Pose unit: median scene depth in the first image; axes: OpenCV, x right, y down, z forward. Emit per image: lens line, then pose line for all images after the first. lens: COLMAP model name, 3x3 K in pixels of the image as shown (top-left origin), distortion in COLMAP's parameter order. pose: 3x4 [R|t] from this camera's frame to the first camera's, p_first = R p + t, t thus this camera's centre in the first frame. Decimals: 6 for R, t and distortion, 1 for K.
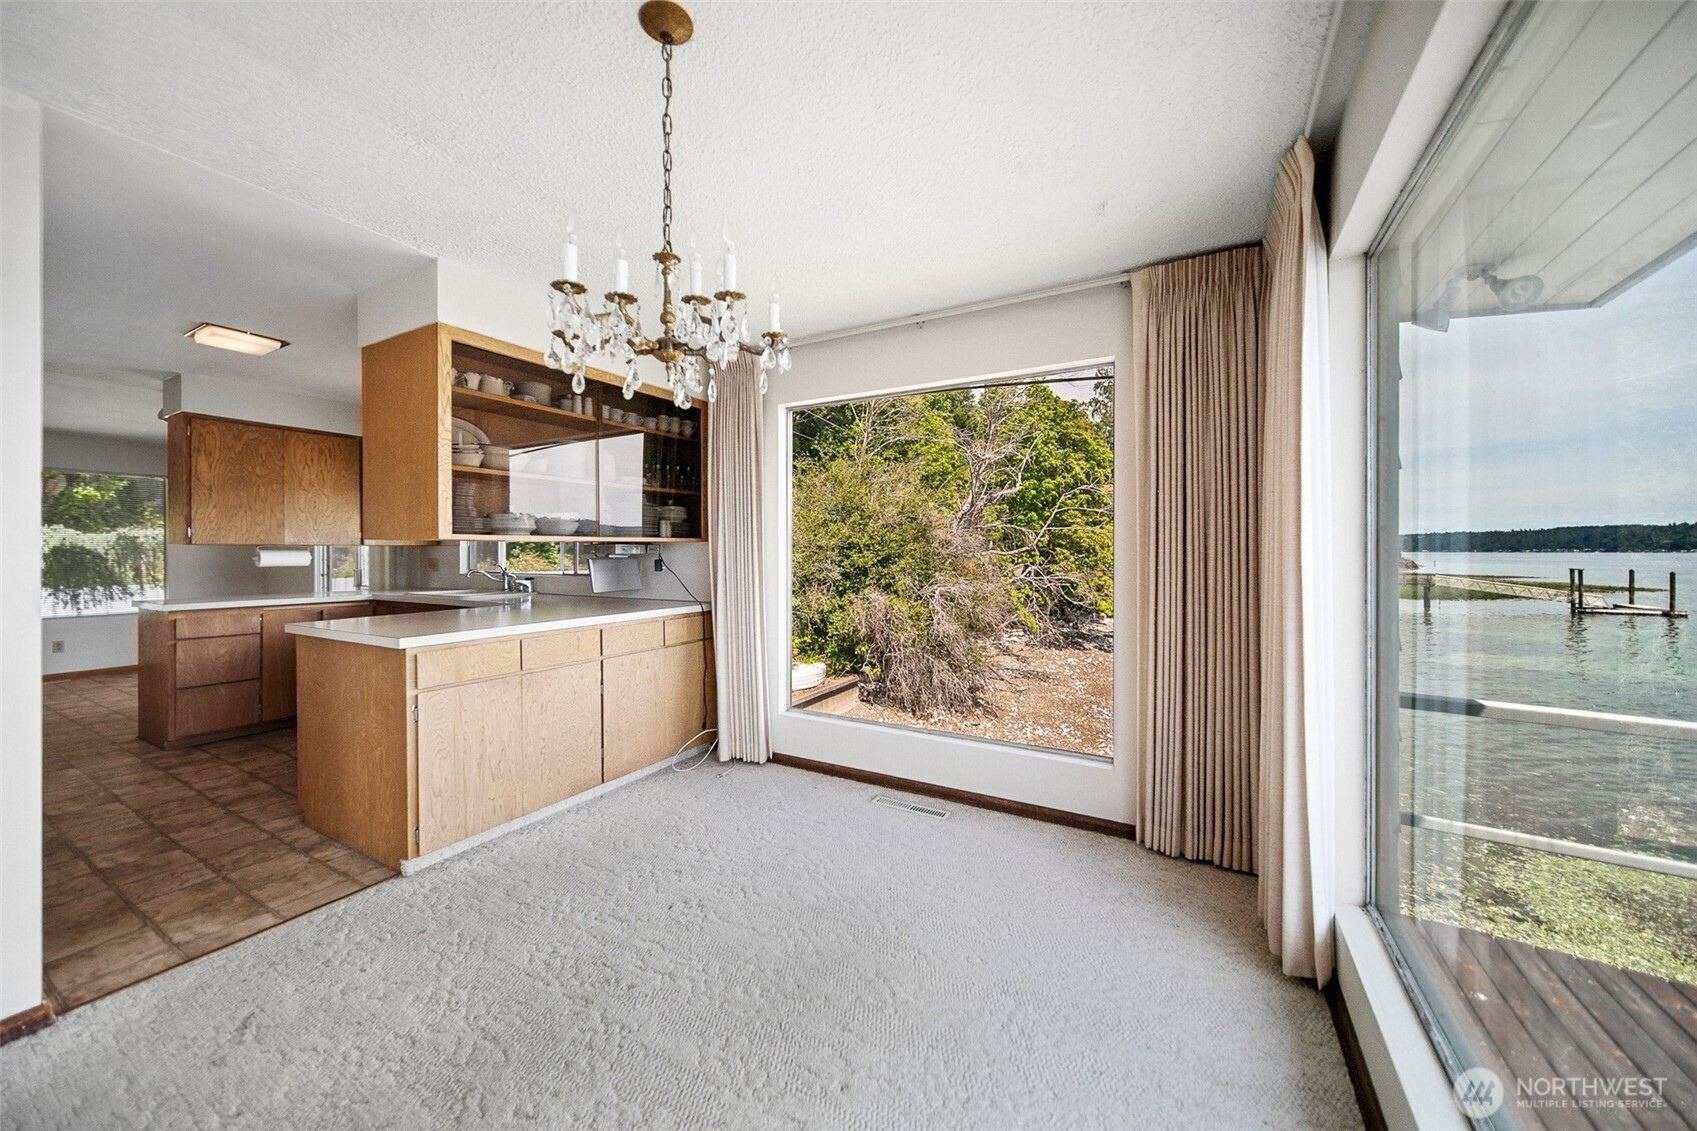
lens RADIAL K [[605.5, 0, 847.4], [0, 605.5, 555.8], [0, 0, 1]] dist [0.000849, 0.000036]
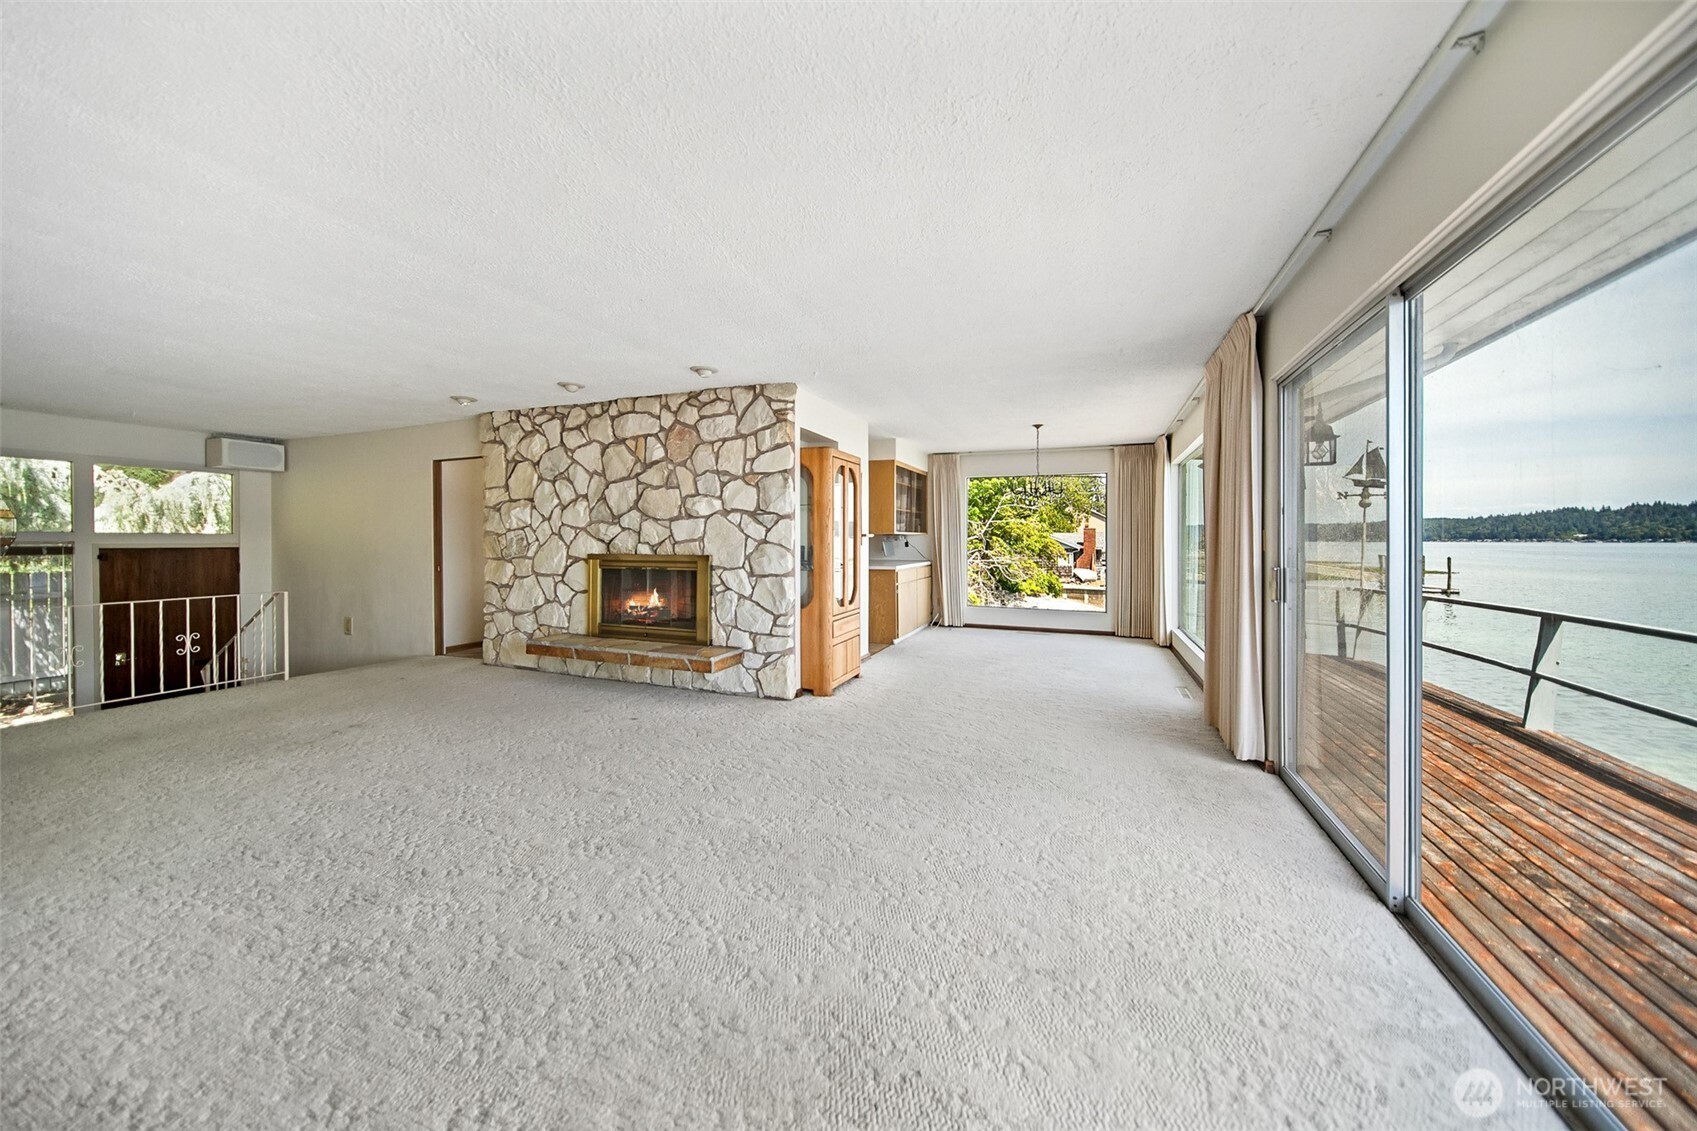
lens RADIAL K [[605.5, 0, 851.0], [0, 605.5, 543.9], [0, 0, 1]] dist [0.000849, 0.000036]
pose [[0.989323, 0.001732, 0.145726, -1.225576], [-0.001753, 0.999998, 0.000019, 0.018171], [-0.145726, -0.000274, 0.989325, -1.732926]]
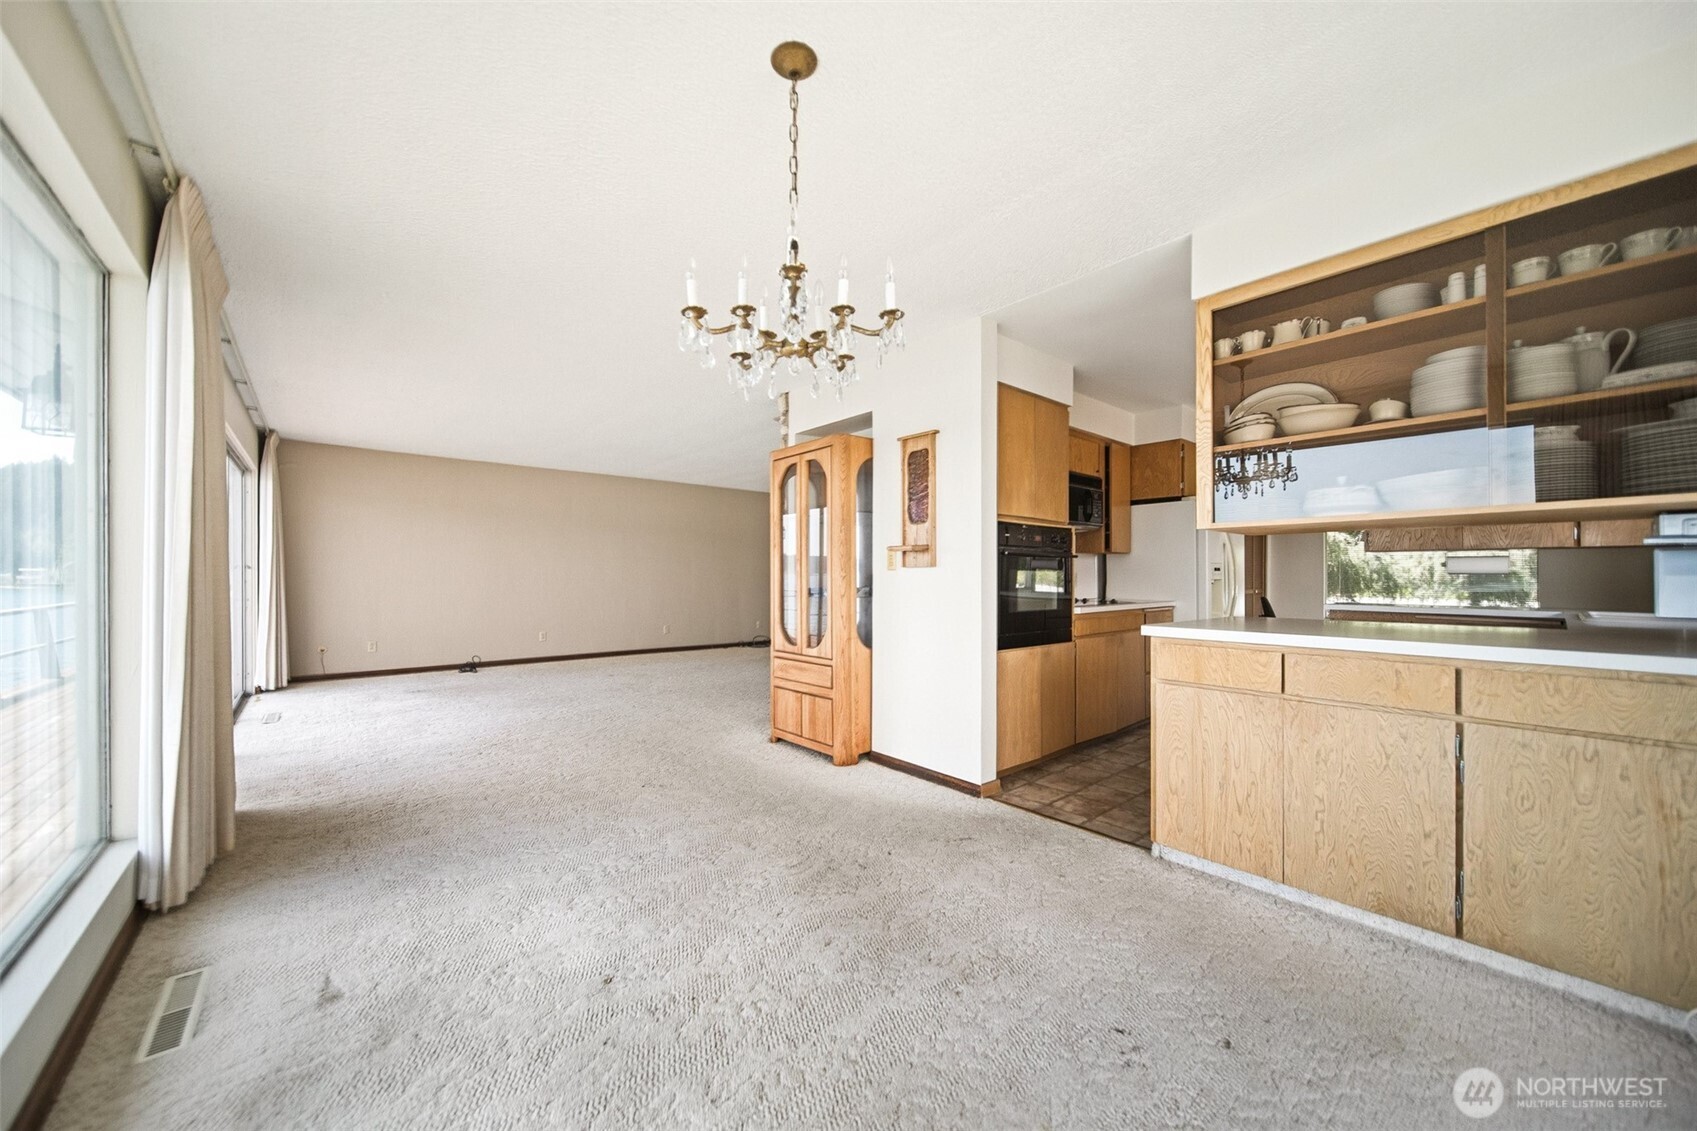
lens RADIAL K [[605.5, 0, 834.2], [0, 605.5, 571.9], [0, 0, 1]] dist [0.000849, 0.000036]
pose [[-0.335729, 0.002239, -0.941956, 0.408739], [-0.005898, 0.999973, 0.004479, 0.037642], [0.941940, 0.007060, -0.335706, 0.780490]]
